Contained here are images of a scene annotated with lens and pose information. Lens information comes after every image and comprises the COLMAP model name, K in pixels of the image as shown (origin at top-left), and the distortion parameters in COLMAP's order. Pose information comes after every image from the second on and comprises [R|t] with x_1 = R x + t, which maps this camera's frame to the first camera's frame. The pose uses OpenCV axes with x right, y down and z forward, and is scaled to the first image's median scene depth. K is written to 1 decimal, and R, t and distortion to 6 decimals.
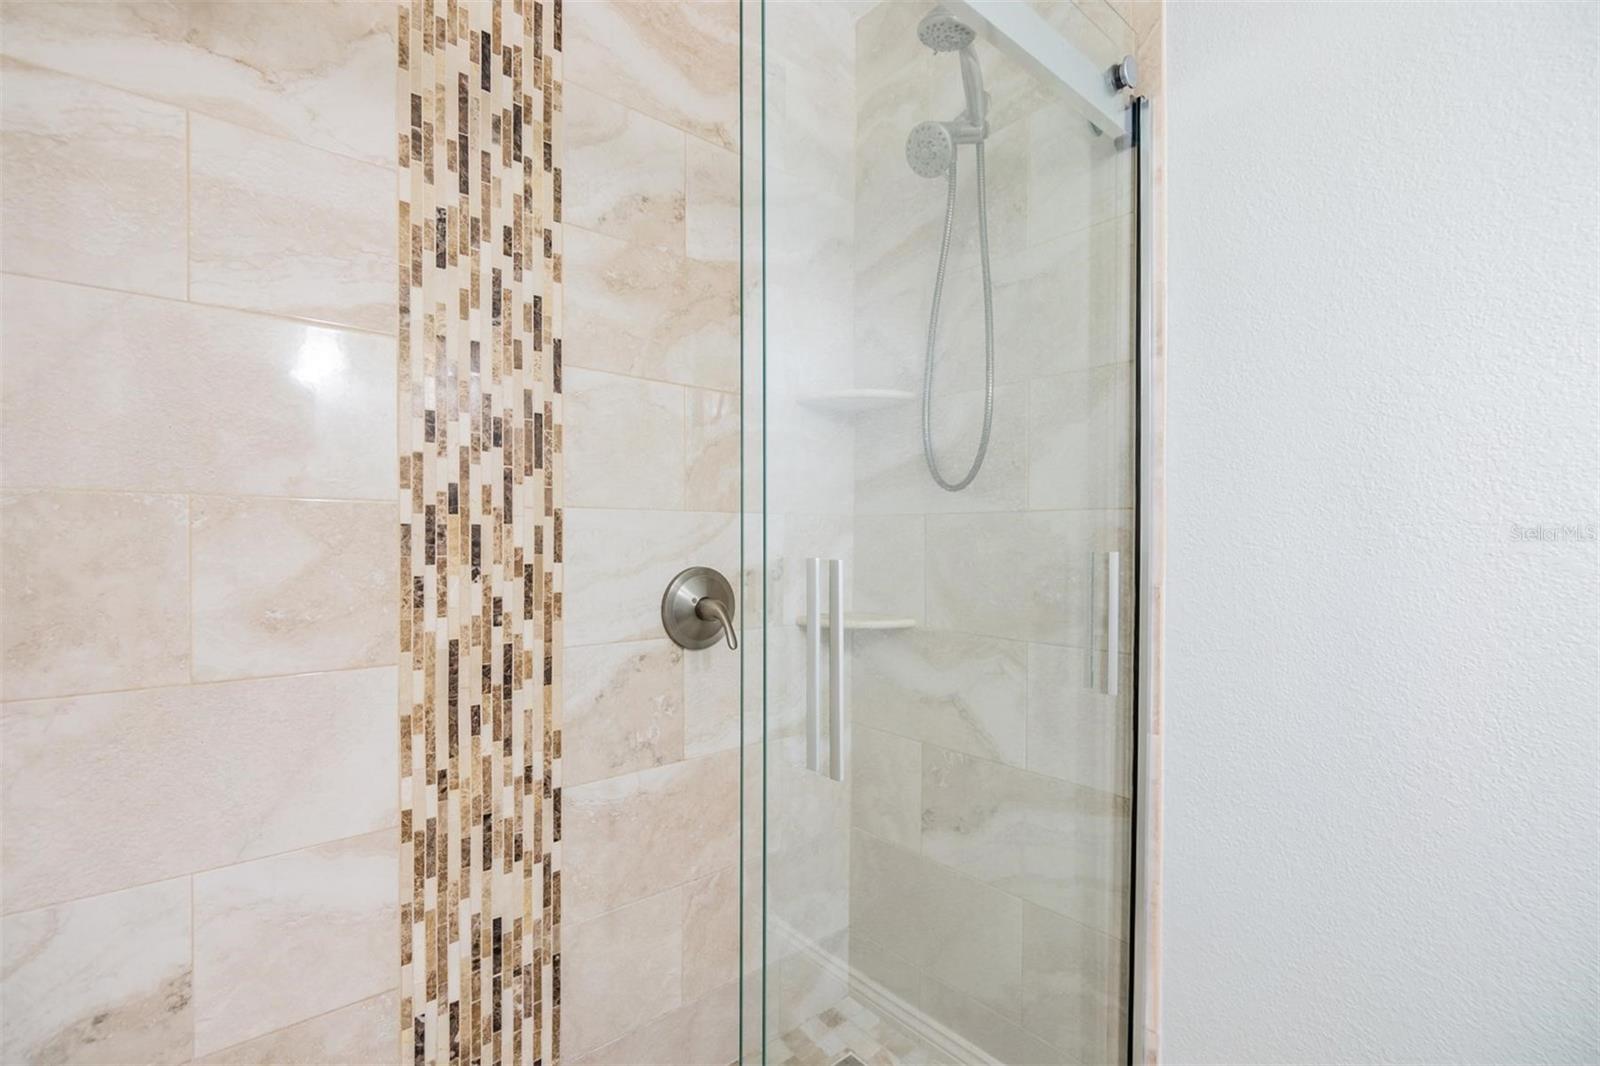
lens RADIAL K [[696.5, 0, 802.3], [0, 696.5, 541.4], [0, 0, 1]] dist [0.000813, -0.000046]
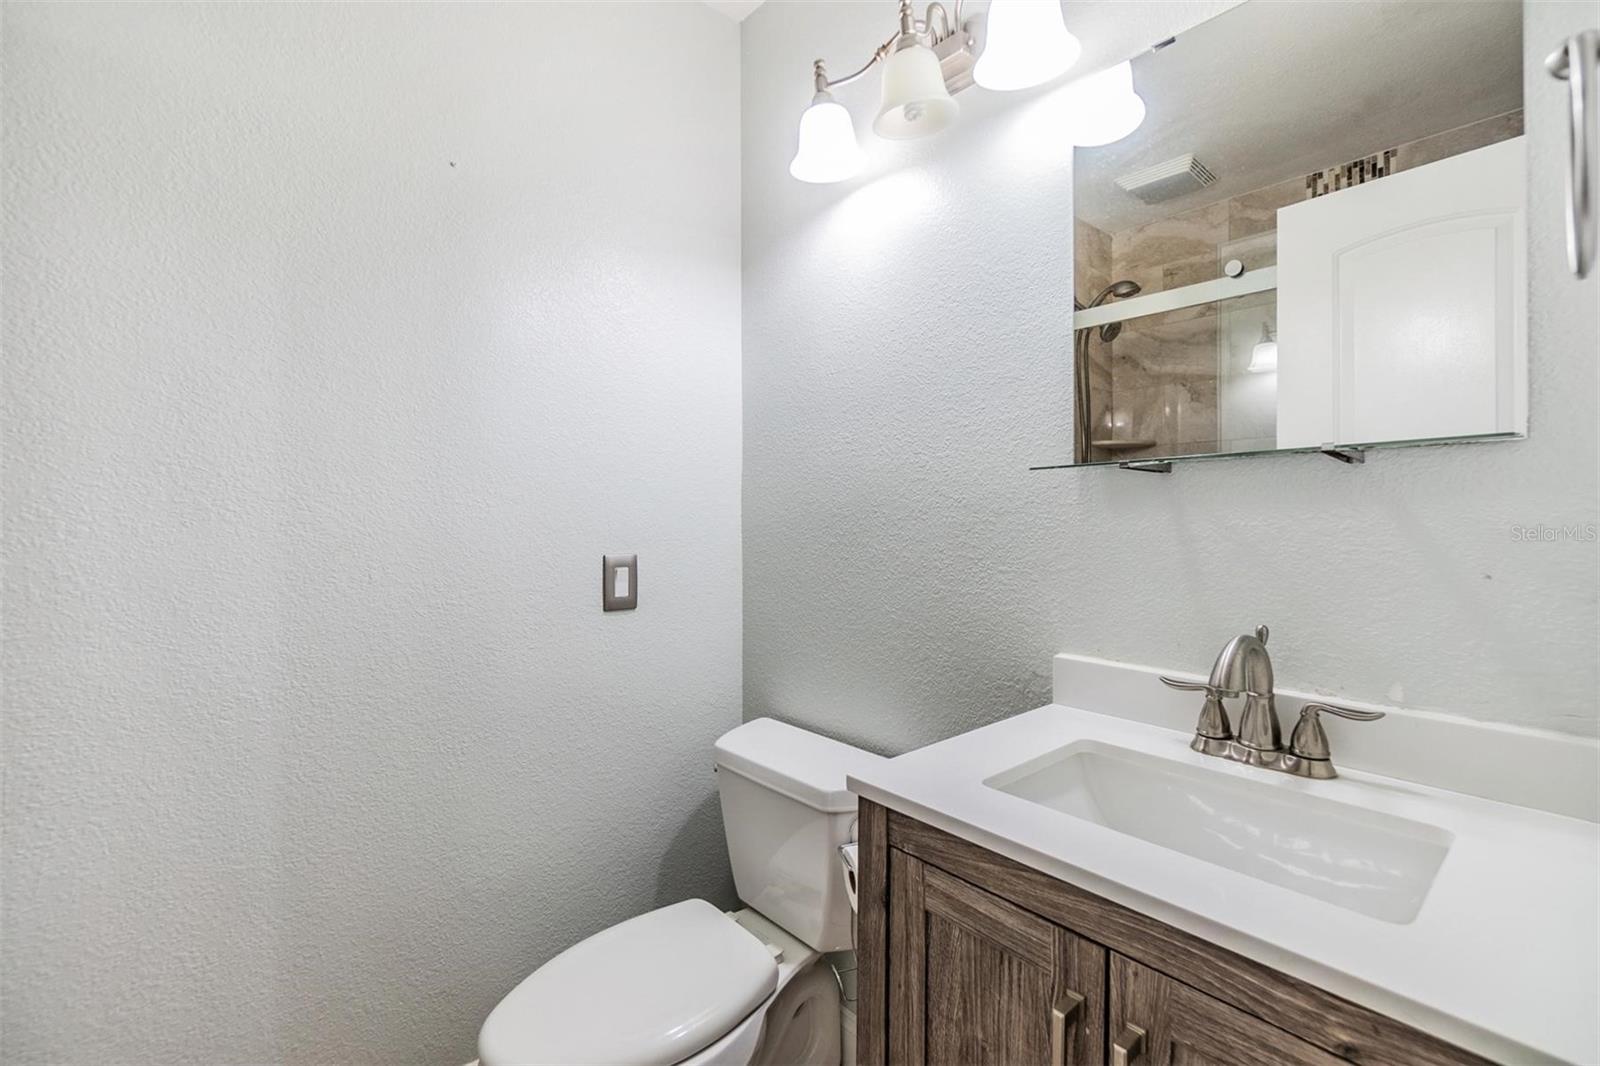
lens RADIAL K [[696.5, 0, 802.4], [0, 696.5, 524.3], [0, 0, 1]] dist [0.000813, -0.000046]
pose [[0.150436, -0.017821, 0.988459, -0.144671], [0.004289, 0.999840, 0.017374, 0.000904], [-0.988610, 0.001626, 0.150489, -0.149713]]
